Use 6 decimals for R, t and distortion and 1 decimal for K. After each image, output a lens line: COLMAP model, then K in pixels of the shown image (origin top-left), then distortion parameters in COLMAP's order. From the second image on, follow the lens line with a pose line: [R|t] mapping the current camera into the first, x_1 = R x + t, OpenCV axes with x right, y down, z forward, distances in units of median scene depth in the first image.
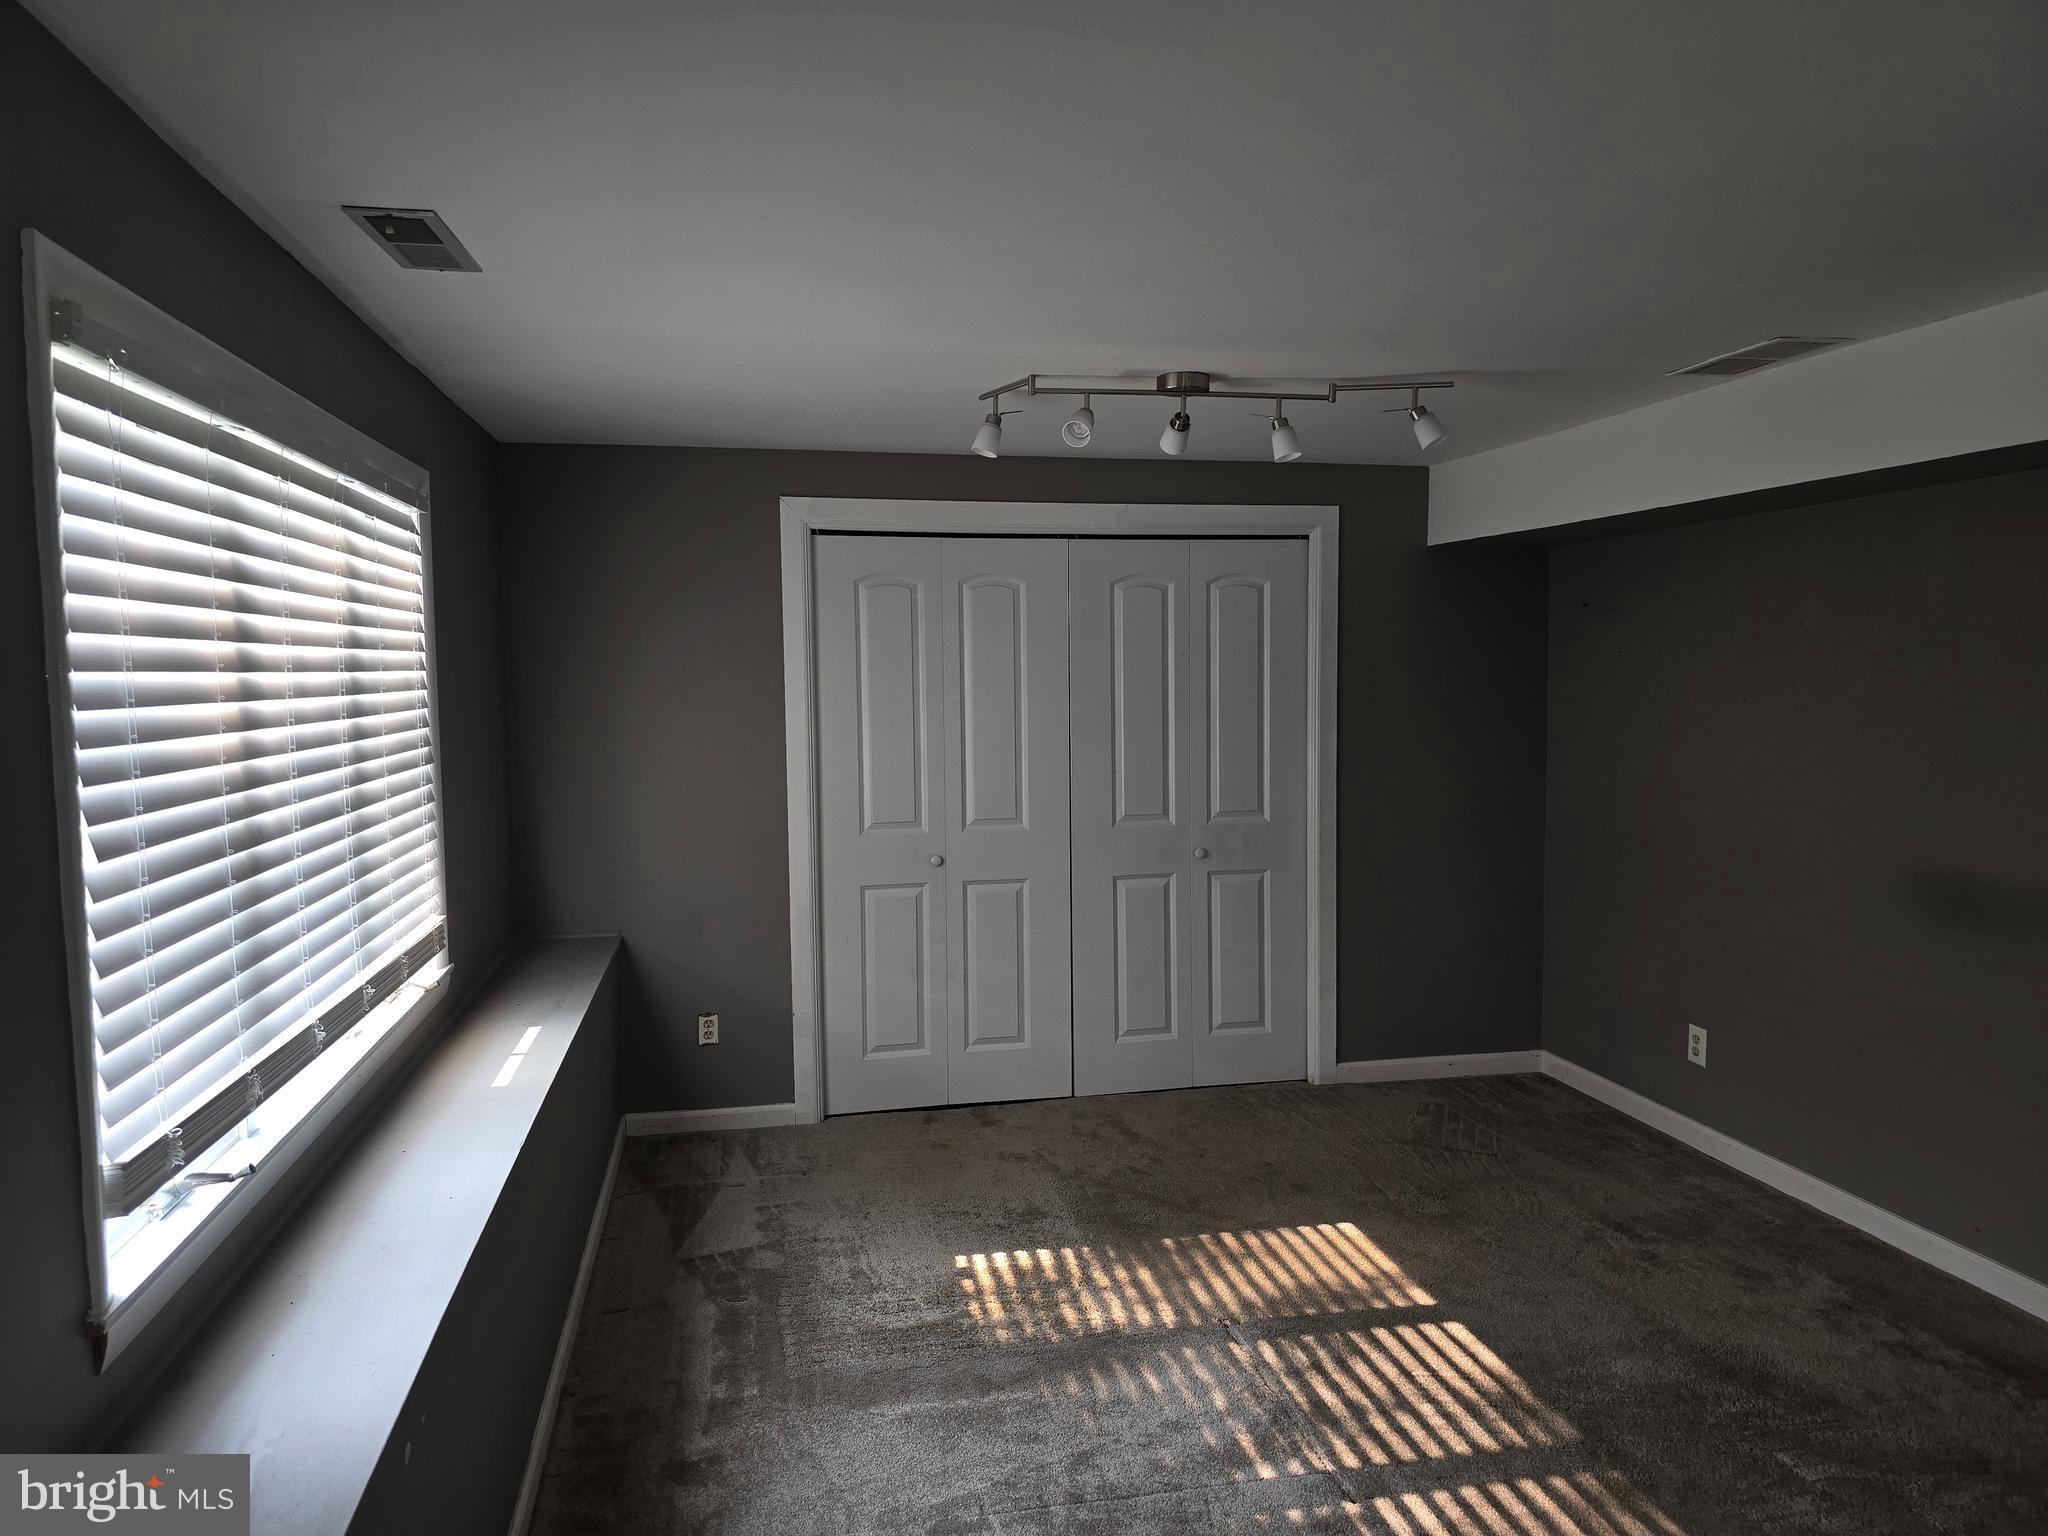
lens RADIAL K [[1372.5, 0, 1026.7], [0, 1372.5, 766.2], [0, 0, 1]] dist [0.079544, -0.082973]
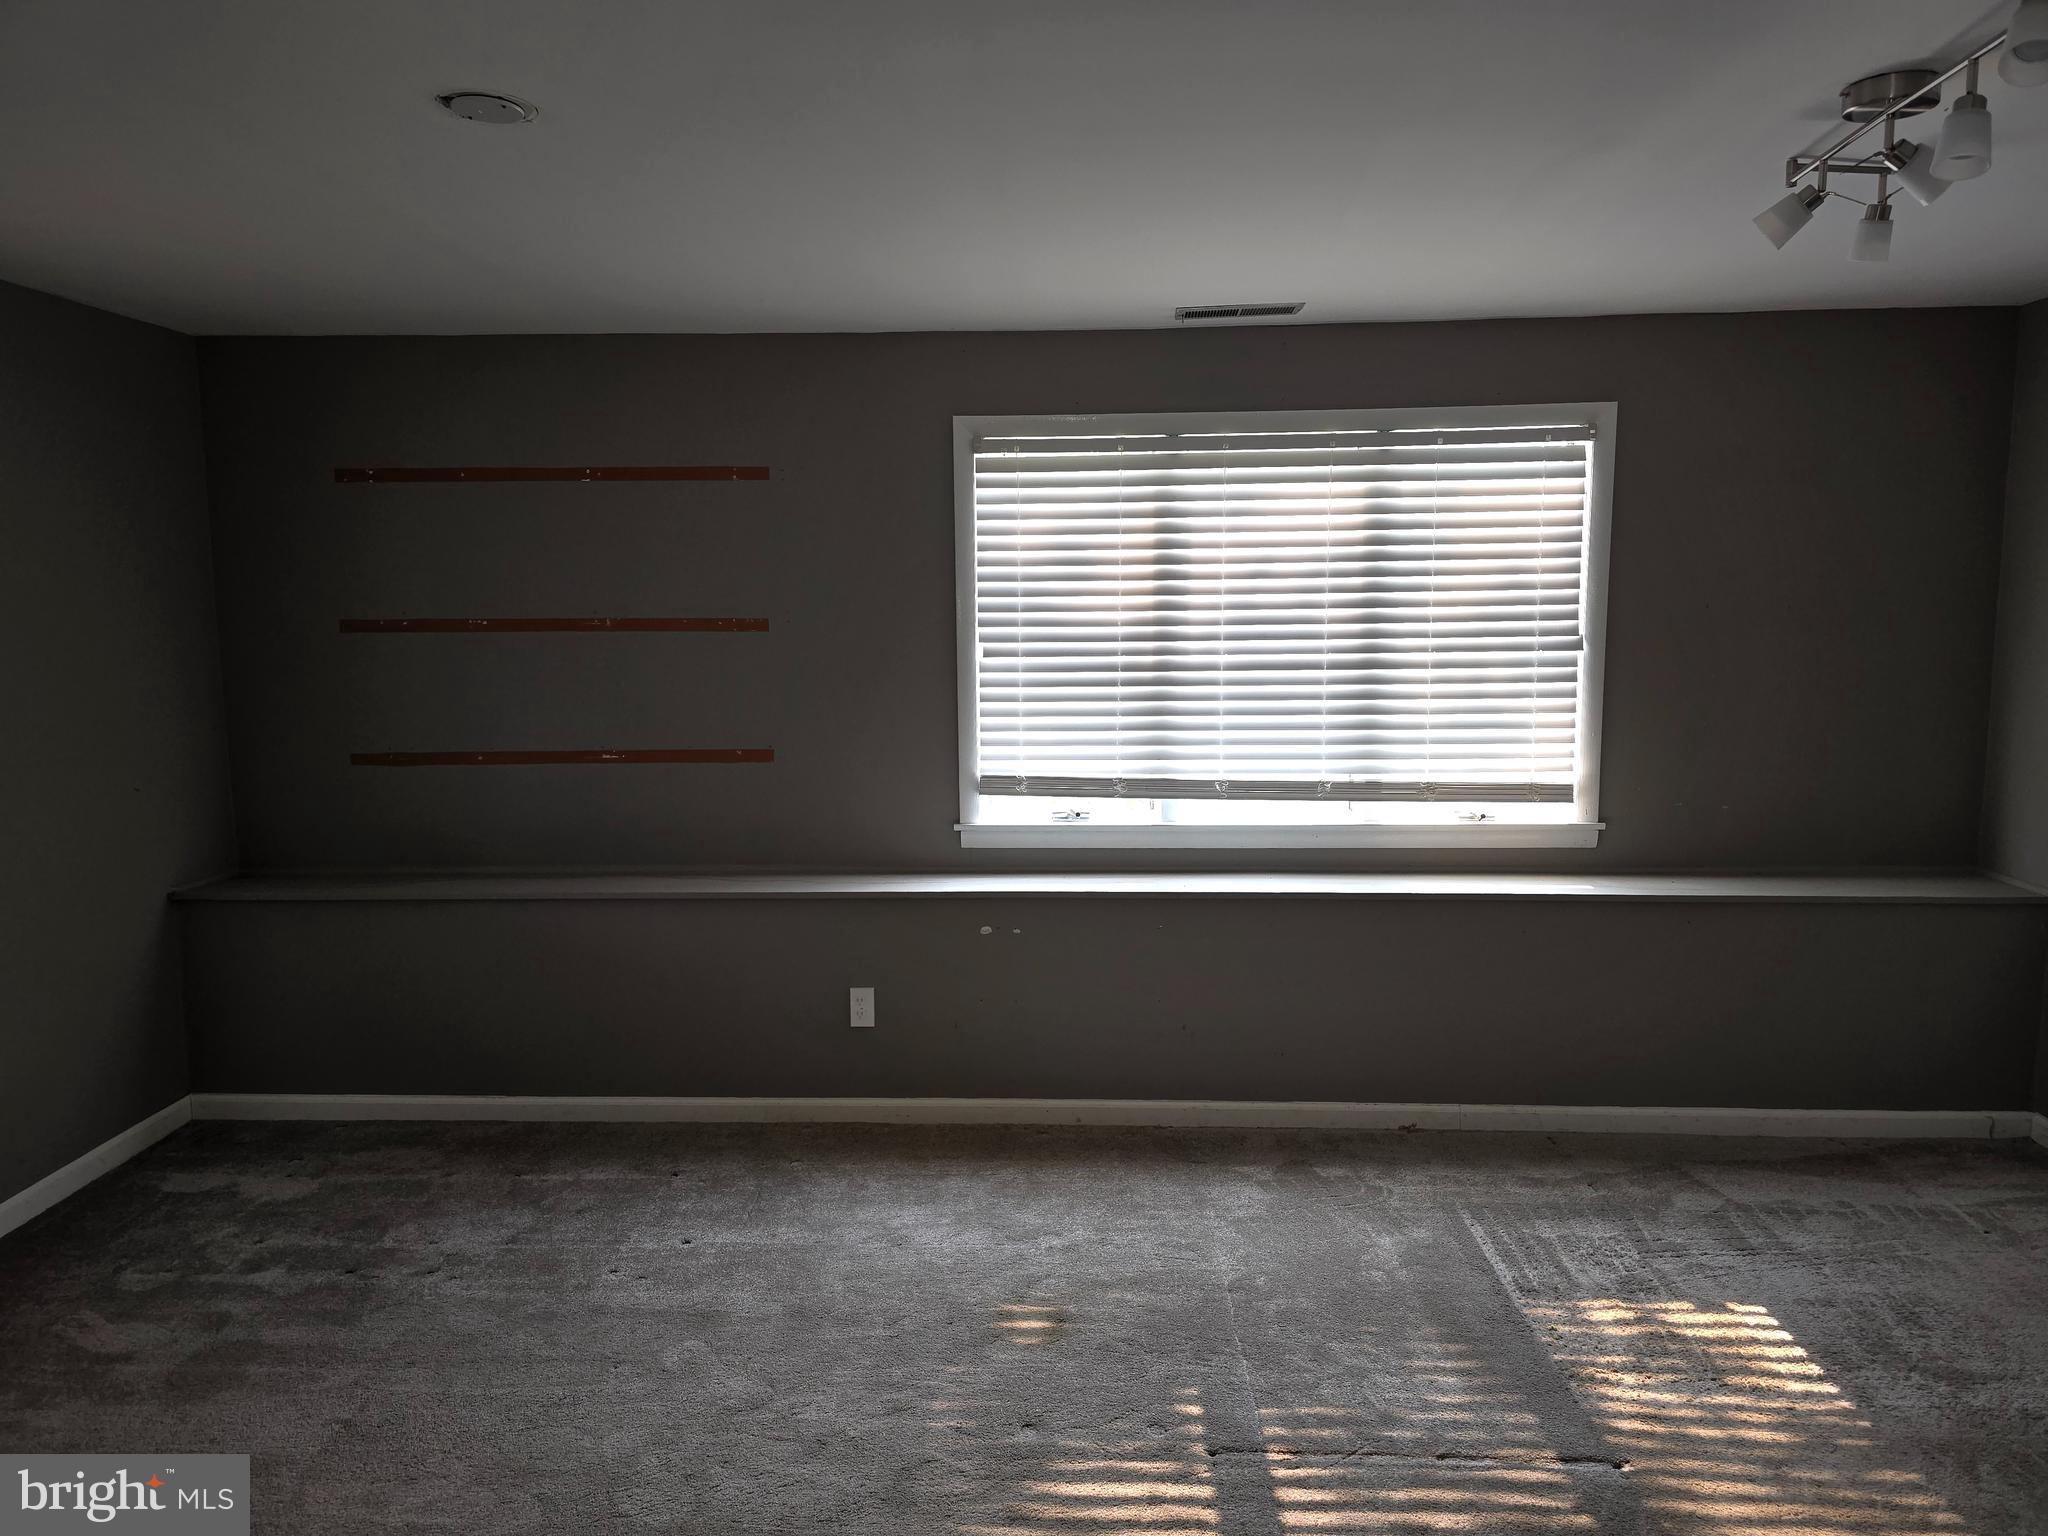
lens RADIAL K [[1372.5, 0, 1025.5], [0, 1372.5, 768.7], [0, 0, 1]] dist [0.079544, -0.082973]
pose [[-0.243351, 0.130469, -0.961123, 0.851928], [-0.054304, 0.987525, 0.147802, -0.051137], [0.968417, 0.088161, -0.233230, 0.815486]]
